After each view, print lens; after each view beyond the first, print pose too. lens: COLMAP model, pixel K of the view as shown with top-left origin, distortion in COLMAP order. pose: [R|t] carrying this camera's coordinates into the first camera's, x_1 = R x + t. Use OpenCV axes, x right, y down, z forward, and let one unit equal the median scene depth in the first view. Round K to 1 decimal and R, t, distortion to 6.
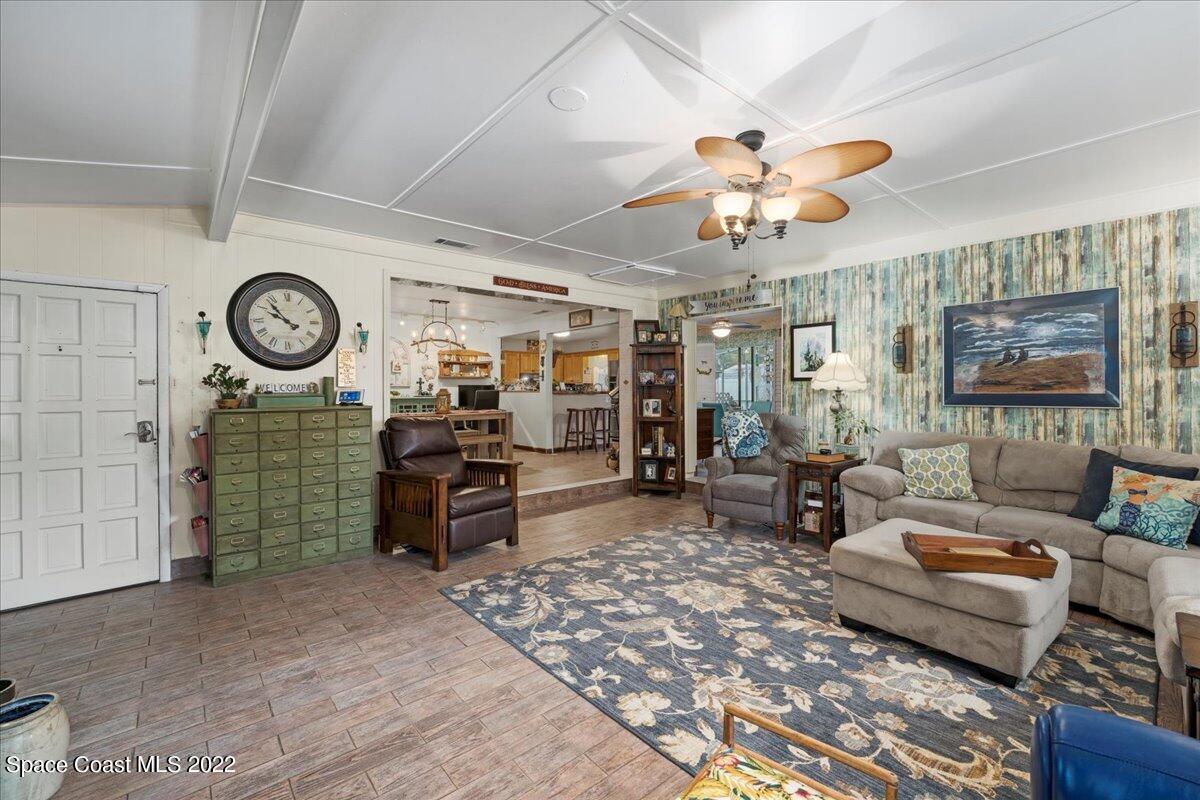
lens RADIAL K [[493.4, 0, 600.0], [0, 493.4, 400.0], [0, 0, 1]] dist [-0.000822, -0.000180]
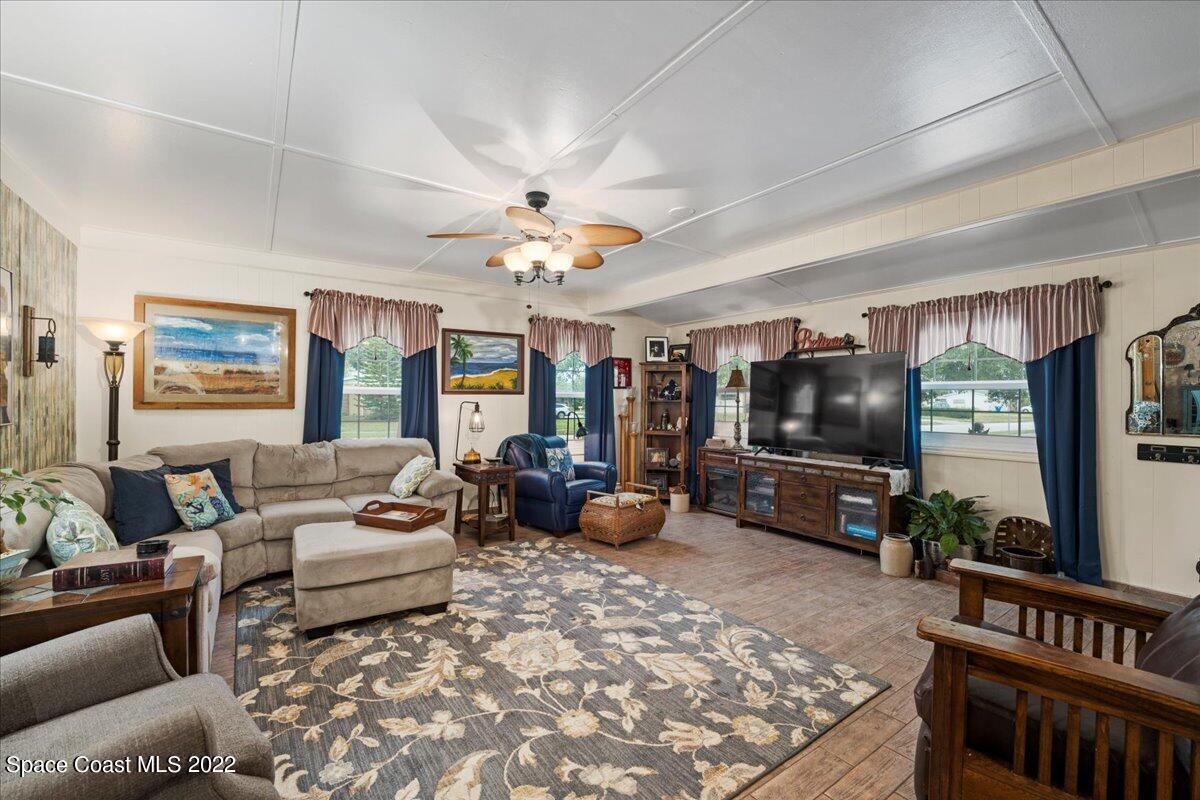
lens RADIAL K [[493.4, 0, 600.0], [0, 493.4, 400.0], [0, 0, 1]] dist [-0.000822, -0.000180]
pose [[-0.996153, -0.005751, 0.087444, 0.037150], [-0.004239, 0.999839, 0.017464, -0.044469], [-0.087531, 0.017026, -0.996016, 1.869260]]
